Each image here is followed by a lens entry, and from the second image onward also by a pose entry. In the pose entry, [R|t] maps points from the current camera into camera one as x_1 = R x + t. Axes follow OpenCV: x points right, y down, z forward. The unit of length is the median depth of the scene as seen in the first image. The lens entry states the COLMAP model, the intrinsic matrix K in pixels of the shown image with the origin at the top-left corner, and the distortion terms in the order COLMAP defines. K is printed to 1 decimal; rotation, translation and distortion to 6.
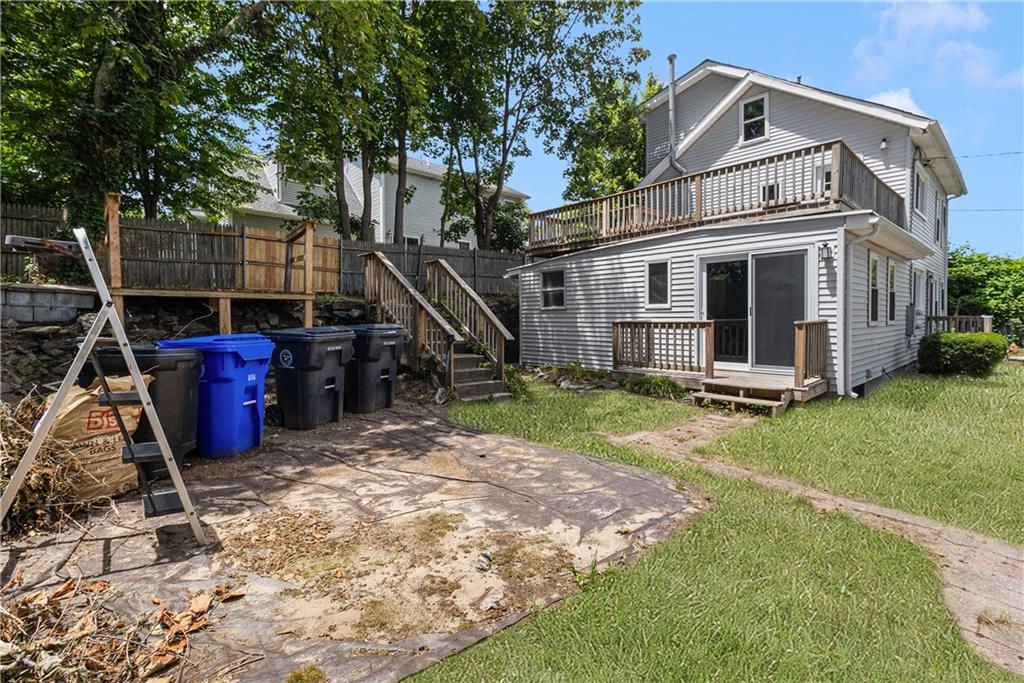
lens RADIAL K [[460.7, 0, 515.4], [0, 460.7, 333.6], [0, 0, 1]] dist [0.001263, -0.001367]
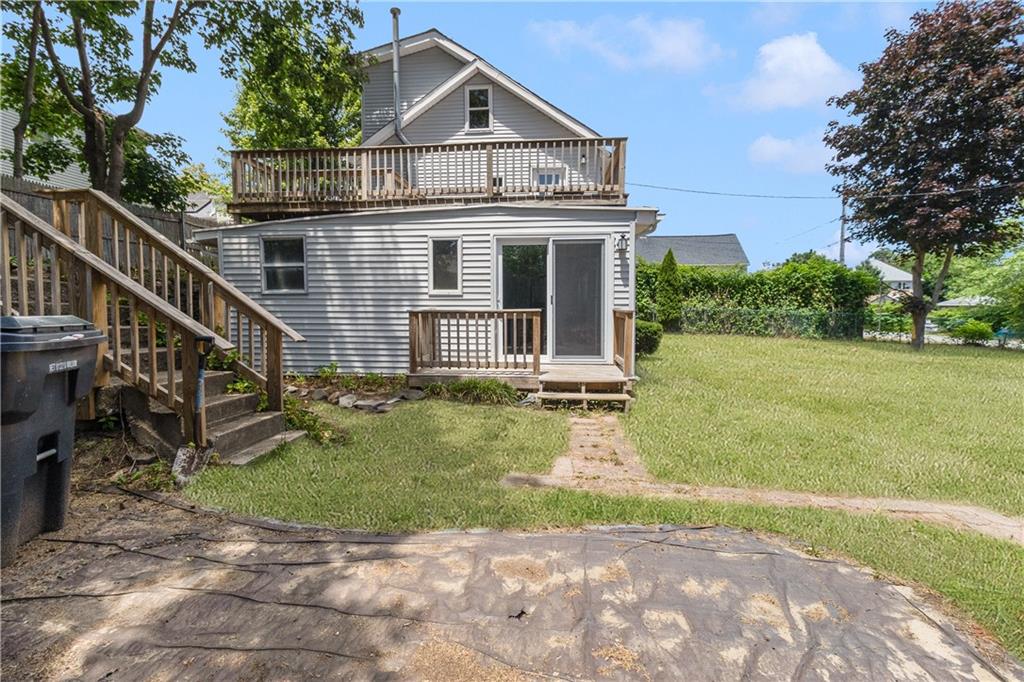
lens RADIAL K [[460.7, 0, 513.0], [0, 460.7, 333.3], [0, 0, 1]] dist [0.001263, -0.001367]
pose [[0.745095, -0.032046, 0.666188, -0.149883], [0.018239, 0.999451, 0.027677, -0.005840], [-0.666709, -0.008472, 0.745270, 0.282313]]
